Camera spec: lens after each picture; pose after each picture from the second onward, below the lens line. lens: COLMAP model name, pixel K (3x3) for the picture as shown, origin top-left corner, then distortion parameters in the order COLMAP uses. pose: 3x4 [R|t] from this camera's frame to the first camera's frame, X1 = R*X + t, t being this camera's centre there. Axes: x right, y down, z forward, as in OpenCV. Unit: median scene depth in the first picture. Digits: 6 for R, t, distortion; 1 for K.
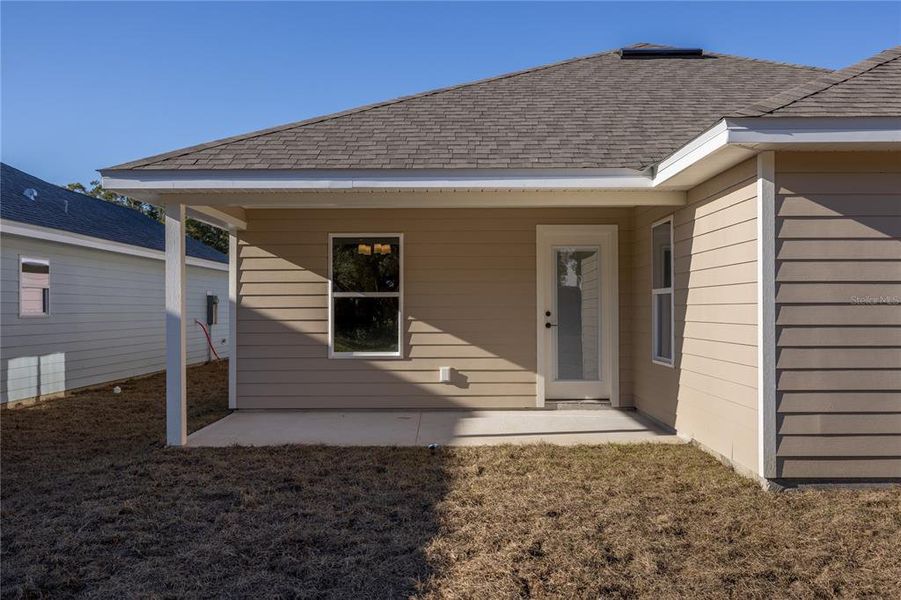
lens RADIAL K [[852.1, 0, 450.9], [0, 852.1, 301.6], [0, 0, 1]] dist [-0.004535, 0.000000]
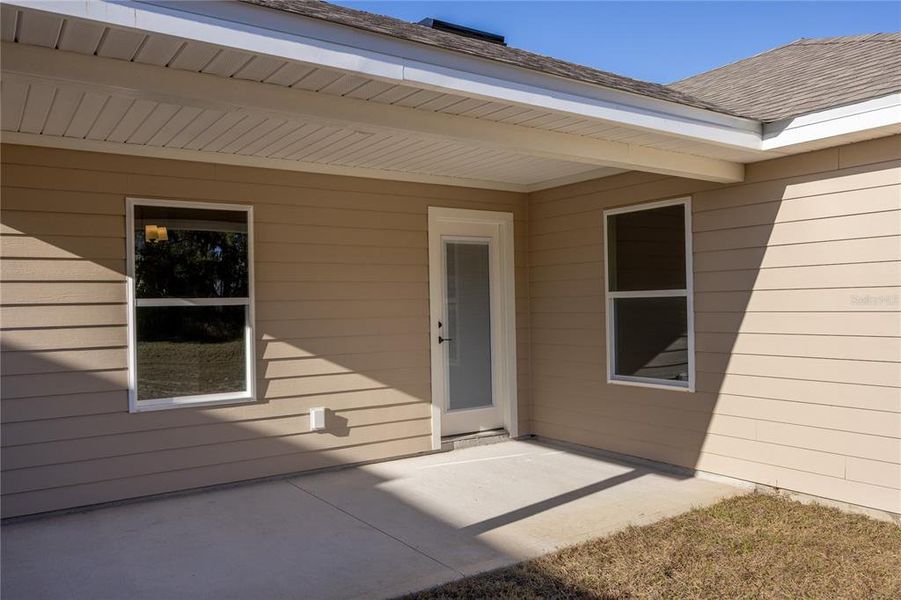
lens RADIAL K [[699.9, 0, 449.6], [0, 699.9, 300.3], [0, 0, 1]] dist [-0.008612, -0.000750]
pose [[0.827426, -0.009566, 0.561493, -0.230201], [0.011057, 0.999939, 0.000741, -0.007724], [-0.561466, 0.005596, 0.827481, 0.481409]]
